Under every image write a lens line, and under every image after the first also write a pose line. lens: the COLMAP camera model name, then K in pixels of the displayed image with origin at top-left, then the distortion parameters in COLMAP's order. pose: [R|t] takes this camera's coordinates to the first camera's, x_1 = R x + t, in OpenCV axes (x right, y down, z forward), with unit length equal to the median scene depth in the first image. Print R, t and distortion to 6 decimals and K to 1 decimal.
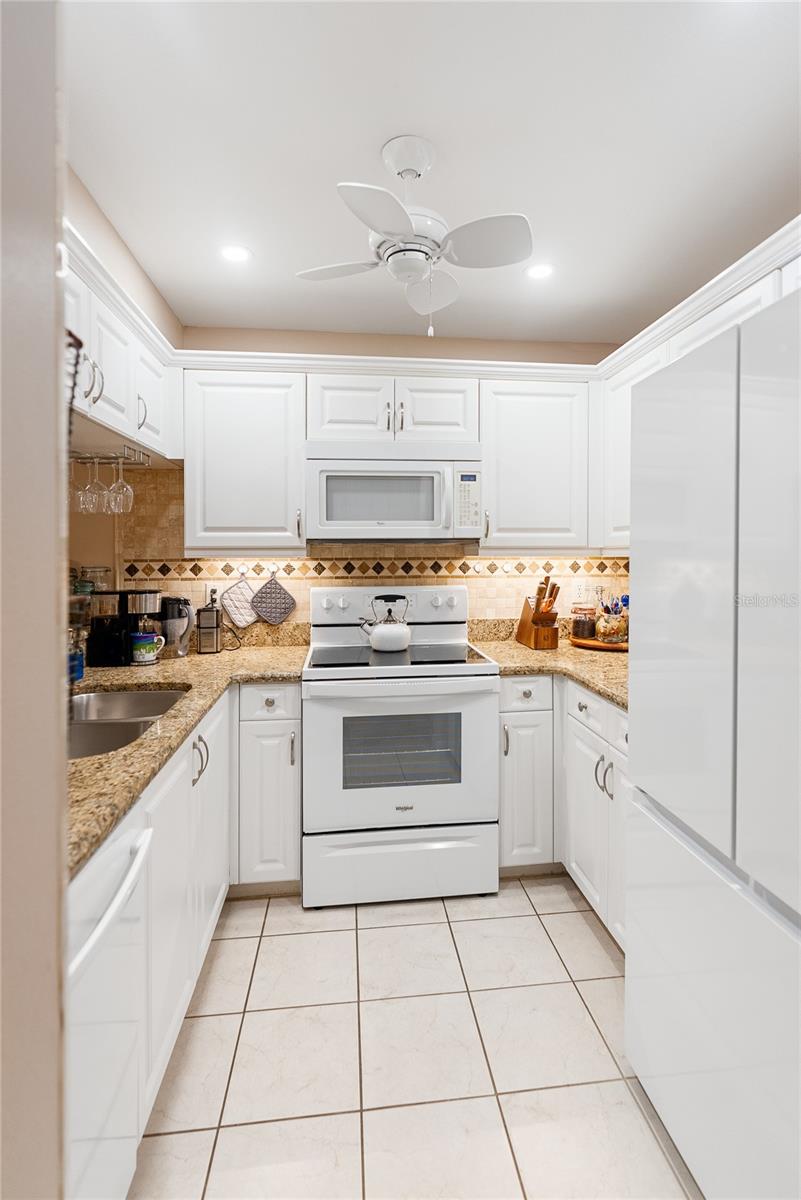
lens RADIAL K [[572.4, 0, 393.4], [0, 572.4, 523.3], [0, 0, 1]] dist [-0.003978, 0.000549]
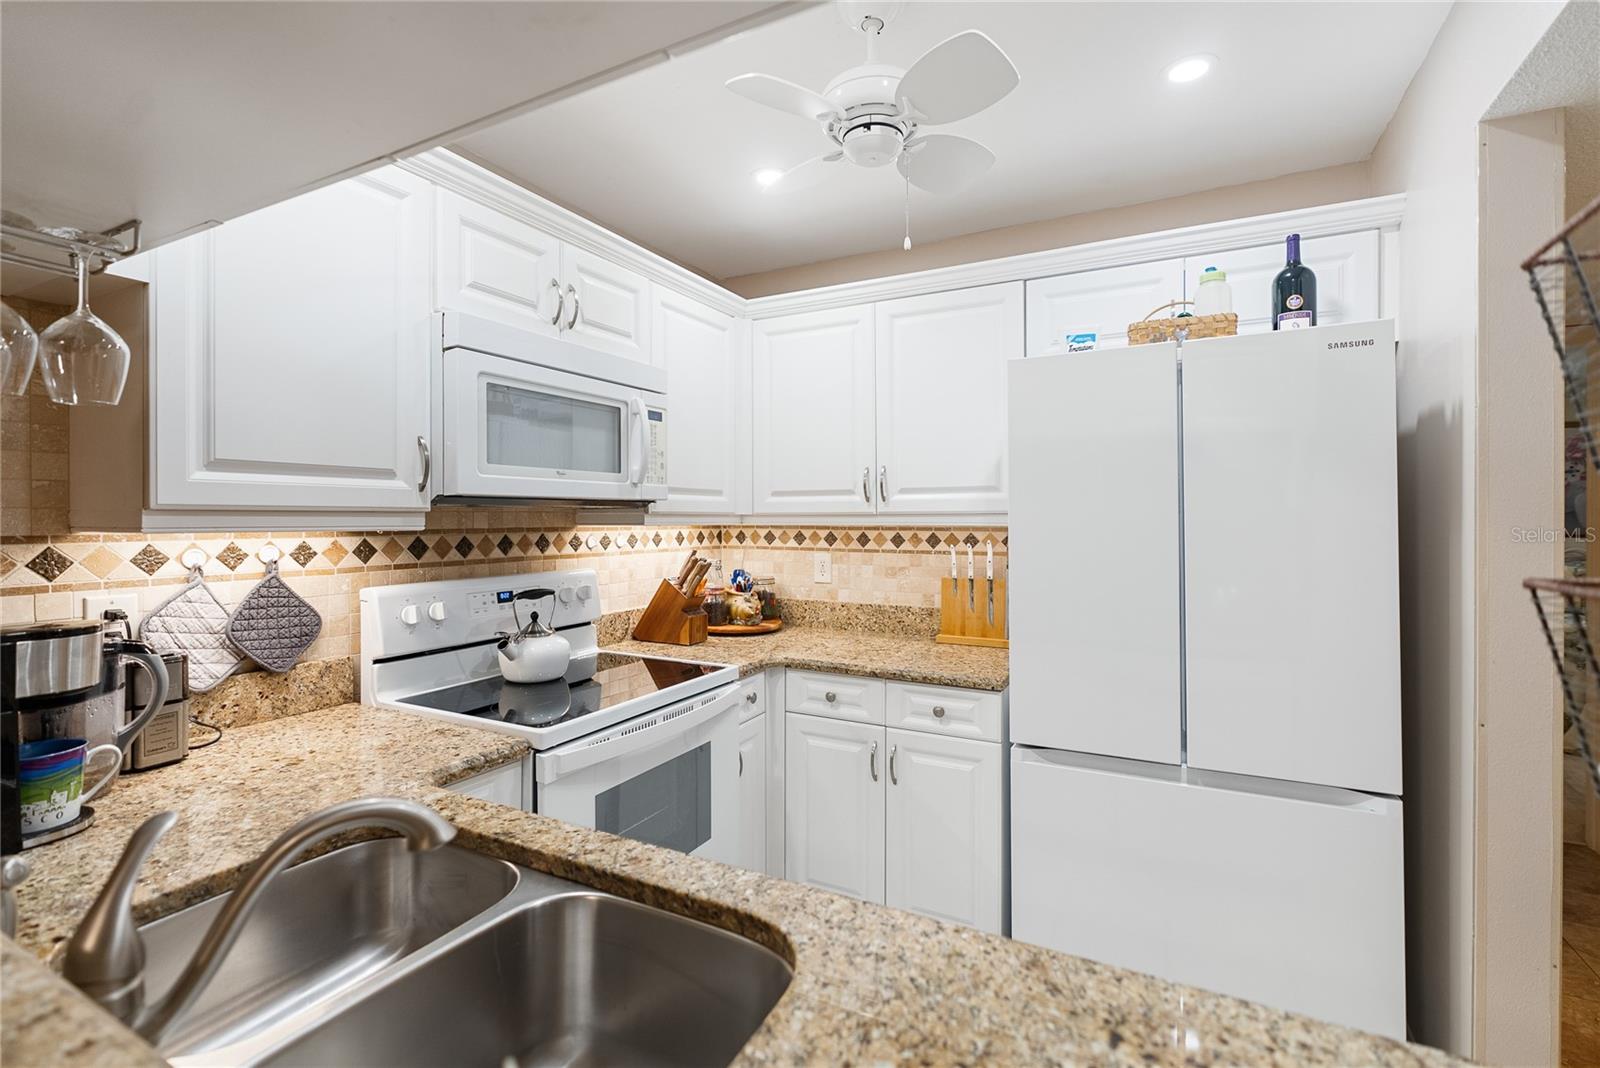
lens RADIAL K [[735.2, 0, 792.8], [0, 735.2, 479.3], [0, 0, 1]] dist [-0.006082, 0.000521]
pose [[0.555054, 0.046830, 0.830495, -0.476459], [-0.044088, 0.998667, -0.026847, 0.014799], [-0.830645, -0.021714, 0.556379, 0.310341]]
